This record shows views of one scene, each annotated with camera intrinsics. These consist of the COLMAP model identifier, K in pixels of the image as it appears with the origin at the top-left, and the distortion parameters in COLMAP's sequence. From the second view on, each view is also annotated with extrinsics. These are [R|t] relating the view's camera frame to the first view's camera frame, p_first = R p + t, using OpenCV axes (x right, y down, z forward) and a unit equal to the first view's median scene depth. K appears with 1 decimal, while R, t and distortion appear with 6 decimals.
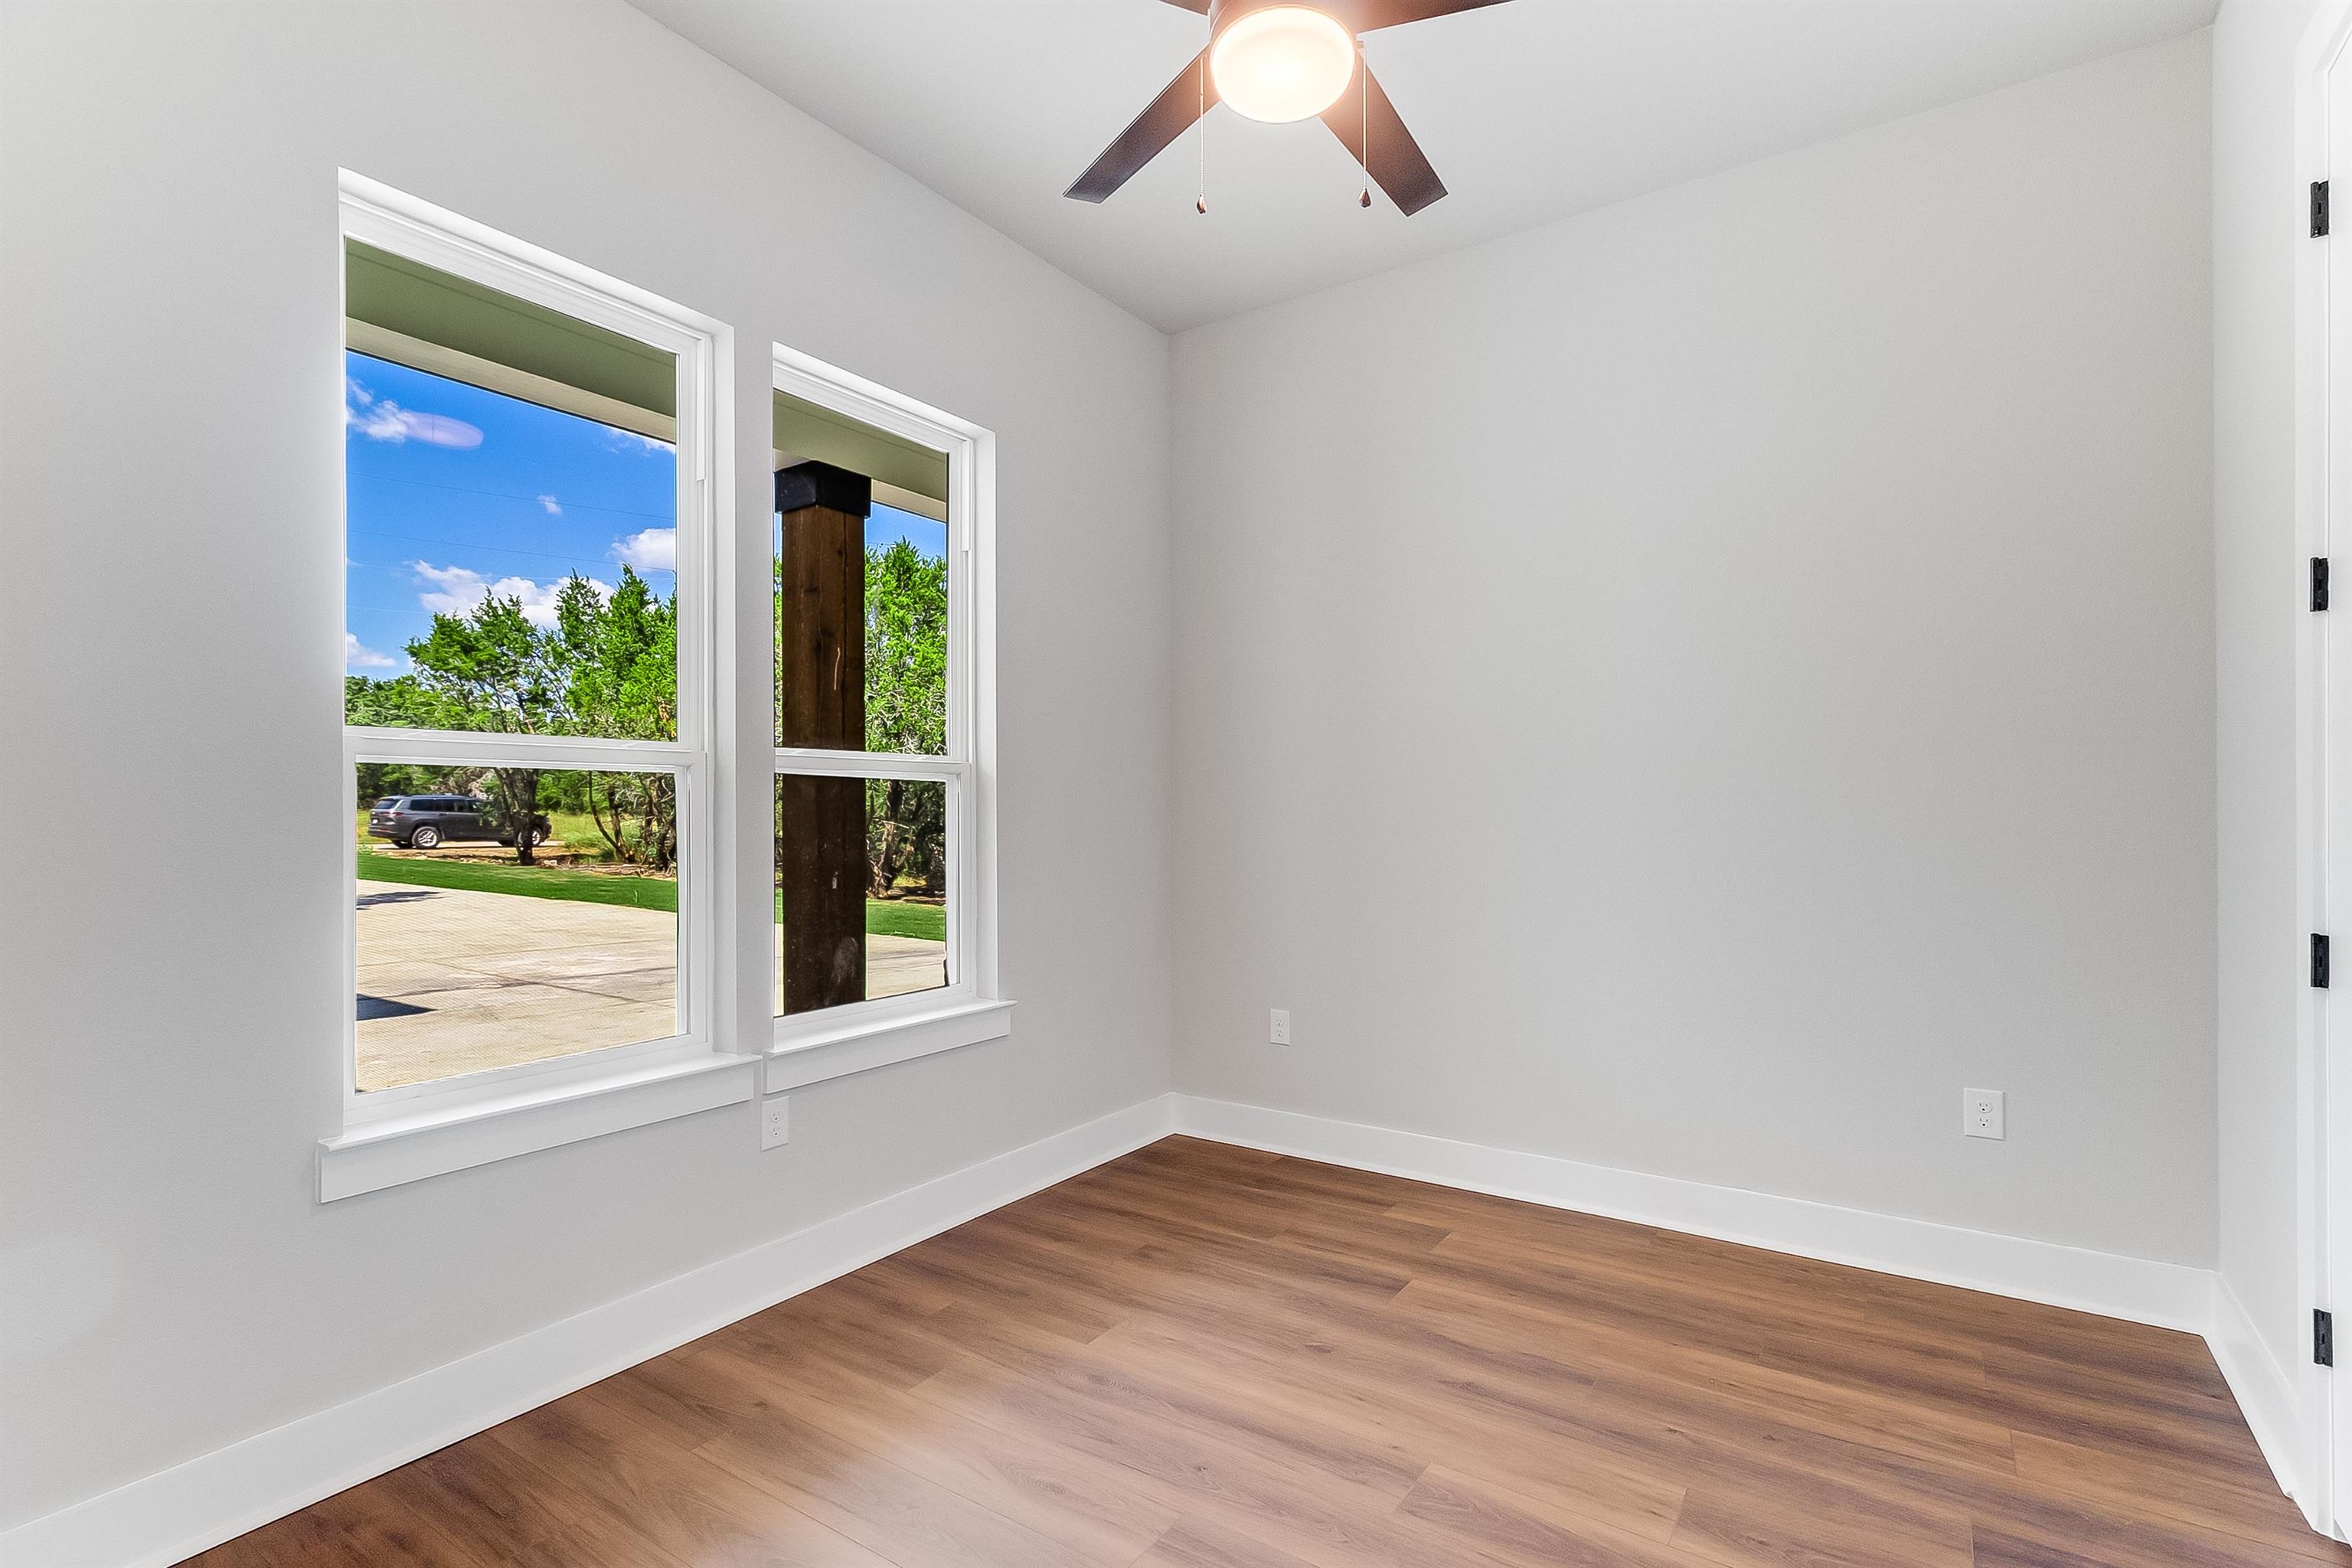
lens RADIAL K [[1135.4, 0, 1142.3], [0, 1135.4, 799.2], [0, 0, 1]] dist [-0.000980, 0.000148]
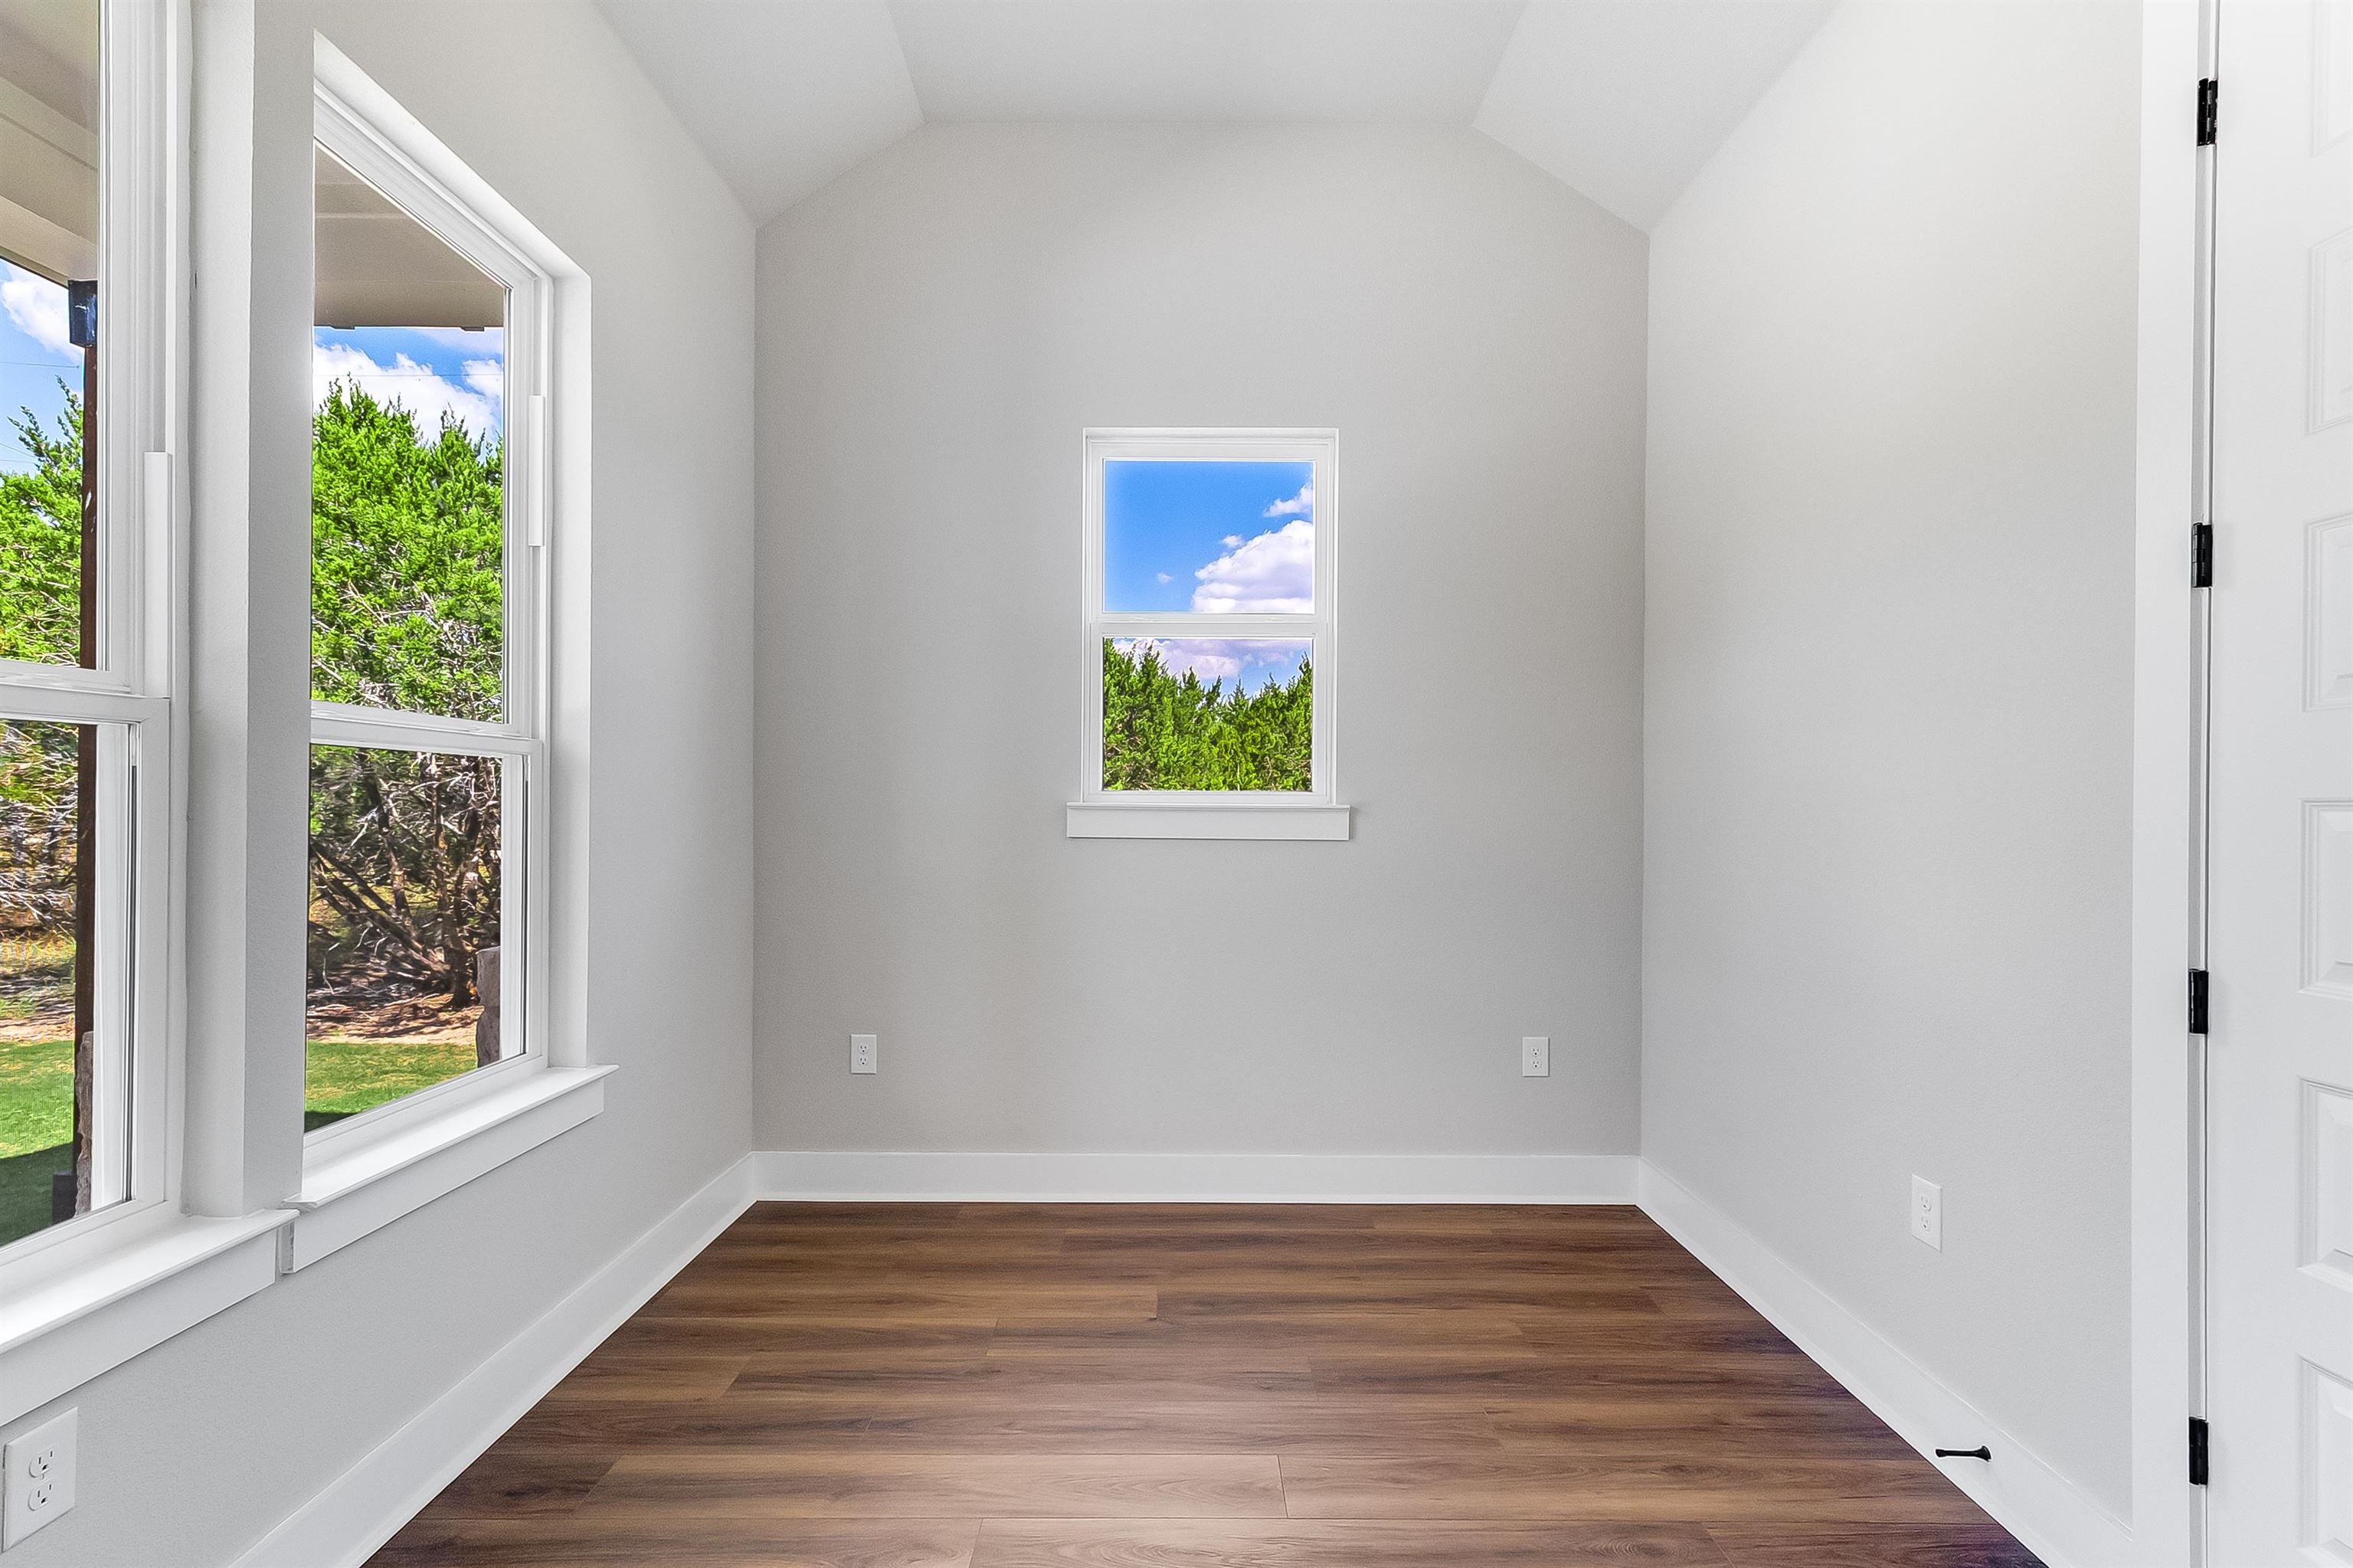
lens RADIAL K [[1136.0, 0, 1187.3], [0, 1136.0, 791.1], [0, 0, 1]] dist [-0.000980, 0.000148]
pose [[0.801030, 0.017992, 0.598354, -0.265376], [-0.017442, 0.999825, -0.006714, -0.000040], [-0.598370, -0.005058, 0.801204, 0.197059]]
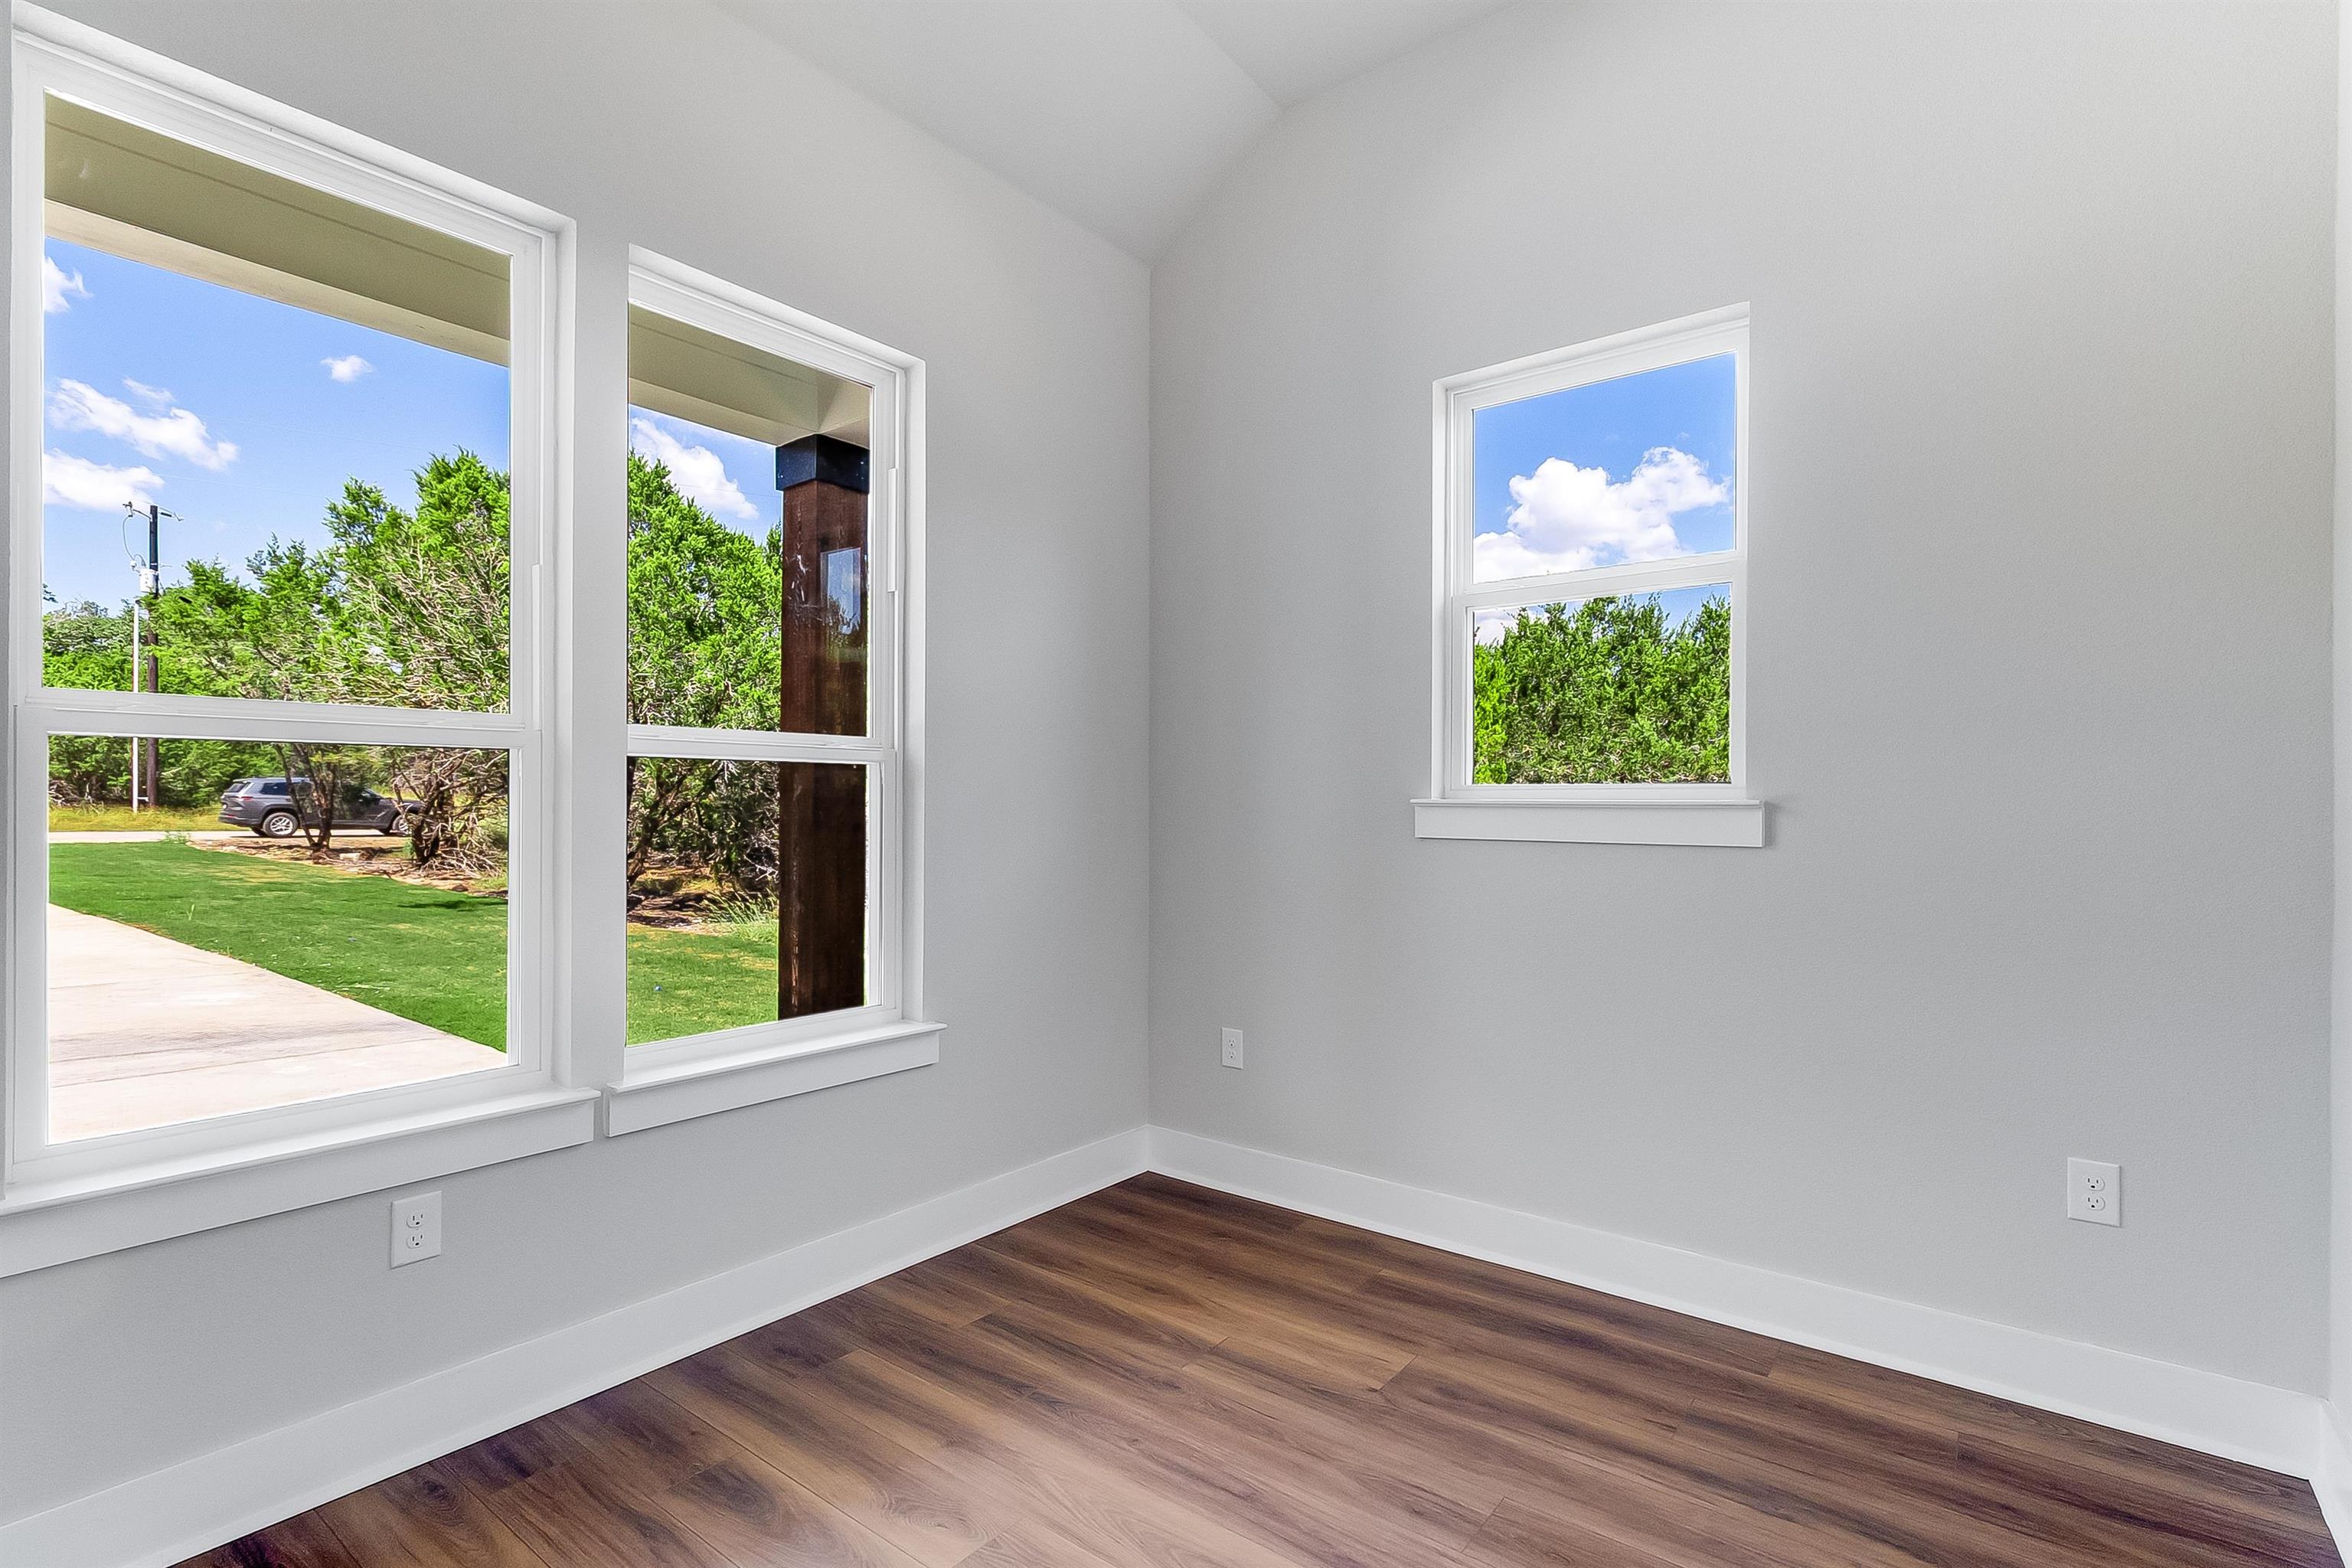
lens RADIAL K [[1135.4, 0, 1175.6], [0, 1135.4, 793.3], [0, 0, 1]] dist [-0.000980, 0.000148]
pose [[0.999017, 0.009358, -0.043322, 0.102096], [-0.009309, 0.999956, 0.001320, 0.000882], [0.043332, -0.000916, 0.999060, 0.150318]]
